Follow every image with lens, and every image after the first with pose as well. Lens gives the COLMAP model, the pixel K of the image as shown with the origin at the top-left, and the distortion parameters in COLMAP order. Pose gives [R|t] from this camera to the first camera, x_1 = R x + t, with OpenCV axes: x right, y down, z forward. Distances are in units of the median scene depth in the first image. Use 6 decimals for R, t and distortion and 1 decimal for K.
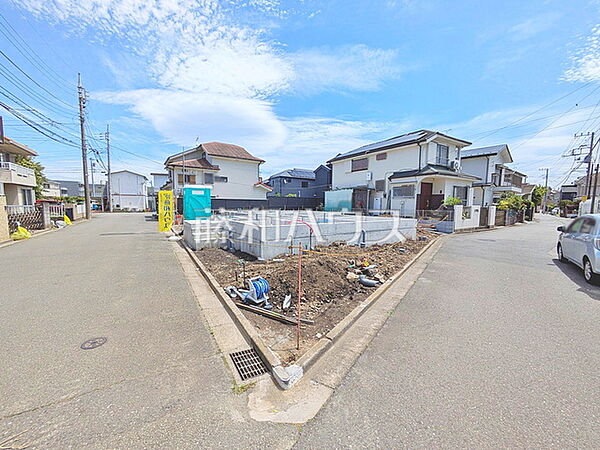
lens RADIAL K [[237.2, 0, 300.0], [0, 237.2, 225.0], [0, 0, 1]] dist [0.000712, 0.000437]
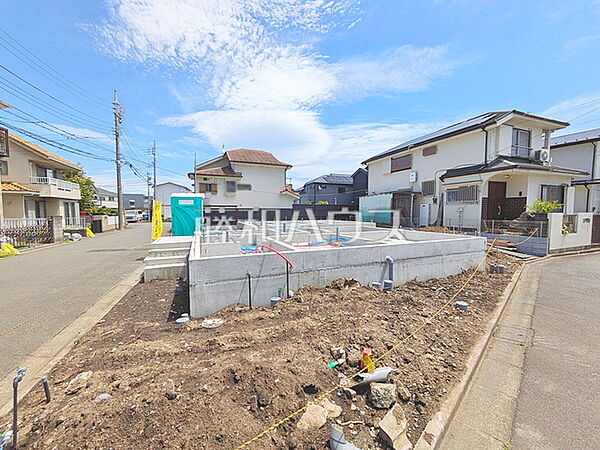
lens RADIAL K [[236.3, 0, 298.9], [0, 236.3, 218.0], [0, 0, 1]] dist [-0.001968, 0.000013]
pose [[0.981555, -0.008055, -0.191010, 0.052509], [-0.003498, 0.998188, -0.060073, -0.015208], [0.191148, 0.059633, 0.979748, 0.128139]]
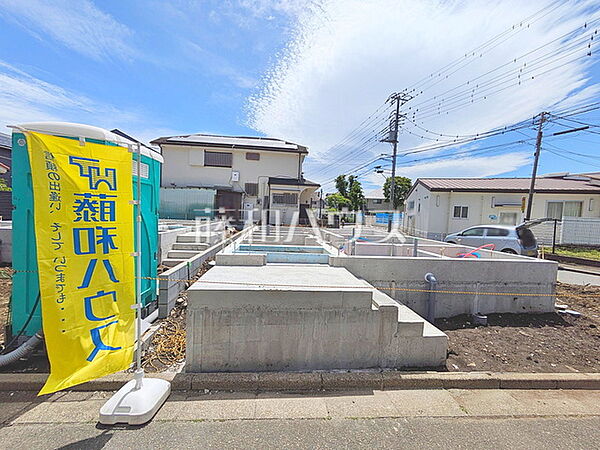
lens RADIAL K [[236.3, 0, 298.9], [0, 236.3, 218.0], [0, 0, 1]] dist [-0.001968, 0.000013]
pose [[0.487952, -0.005817, 0.872851, -0.258209], [0.036613, 0.999234, -0.013808, -0.033426], [-0.872102, 0.038695, 0.487791, 0.333346]]
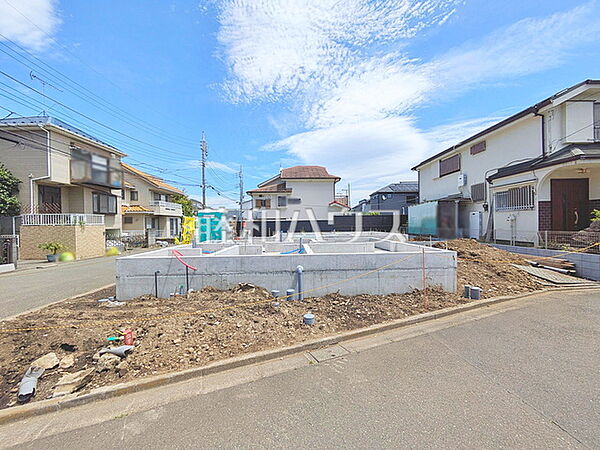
lens RADIAL K [[236.9, 0, 301.8], [0, 236.9, 211.1], [0, 0, 1]] dist [0.000776, 0.000277]
pose [[0.842492, -0.052210, -0.536173, 0.214328], [-0.026179, 0.990148, -0.137552, -0.013286], [0.538073, 0.129923, 0.832825, 0.174930]]
